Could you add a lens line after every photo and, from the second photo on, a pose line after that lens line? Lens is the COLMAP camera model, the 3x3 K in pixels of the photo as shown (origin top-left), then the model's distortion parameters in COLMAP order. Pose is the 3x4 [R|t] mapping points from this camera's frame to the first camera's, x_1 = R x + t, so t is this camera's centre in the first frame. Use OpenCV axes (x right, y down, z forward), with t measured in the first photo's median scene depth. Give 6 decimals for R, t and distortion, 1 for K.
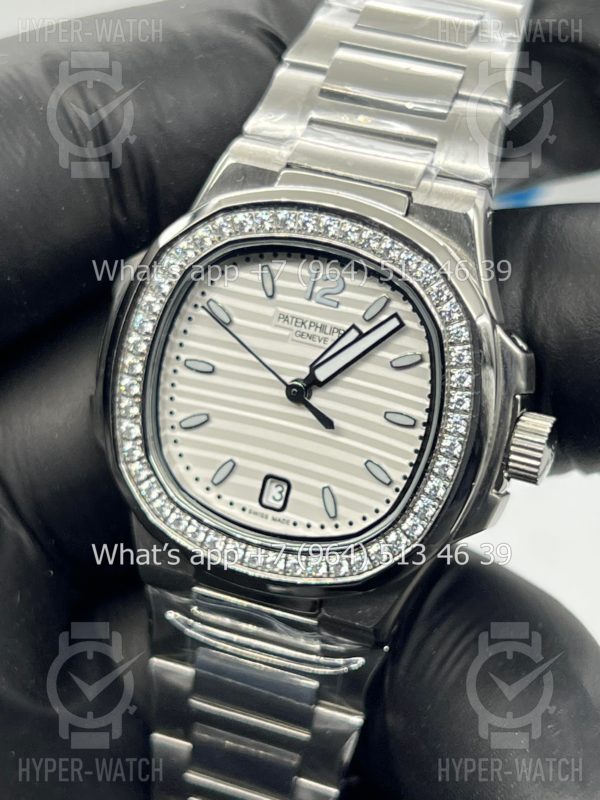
lens RADIAL K [[1997.0, 0, 300.2], [0, 1997.0, 390.8], [0, 0, 1]] dist [0.307998, 0.000000]
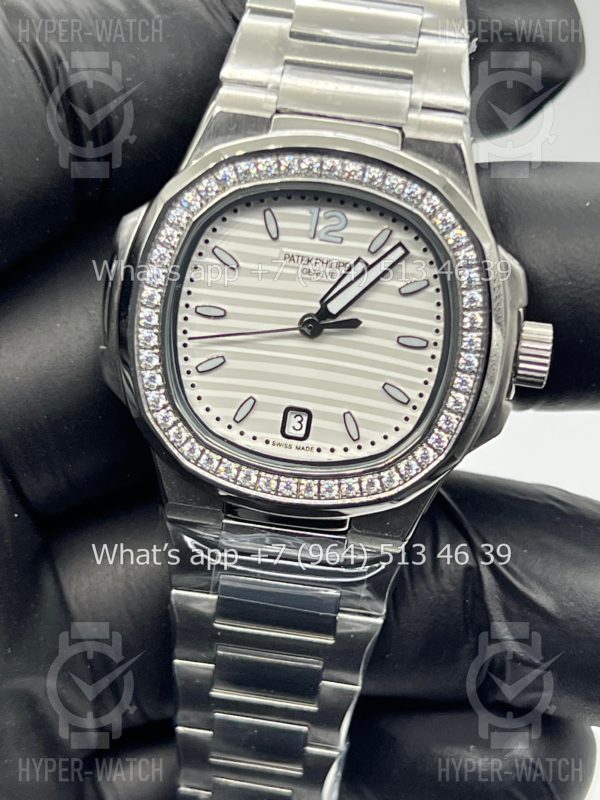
lens RADIAL K [[1997.0, 0, 298.1], [0, 1997.0, 401.0], [0, 0, 1]] dist [0.307998, 0.000000]
pose [[0.969001, -0.120377, 0.215748, -0.239789], [0.102348, 0.990400, 0.092917, -0.059137], [-0.224862, -0.067955, 0.972018, -0.027640]]
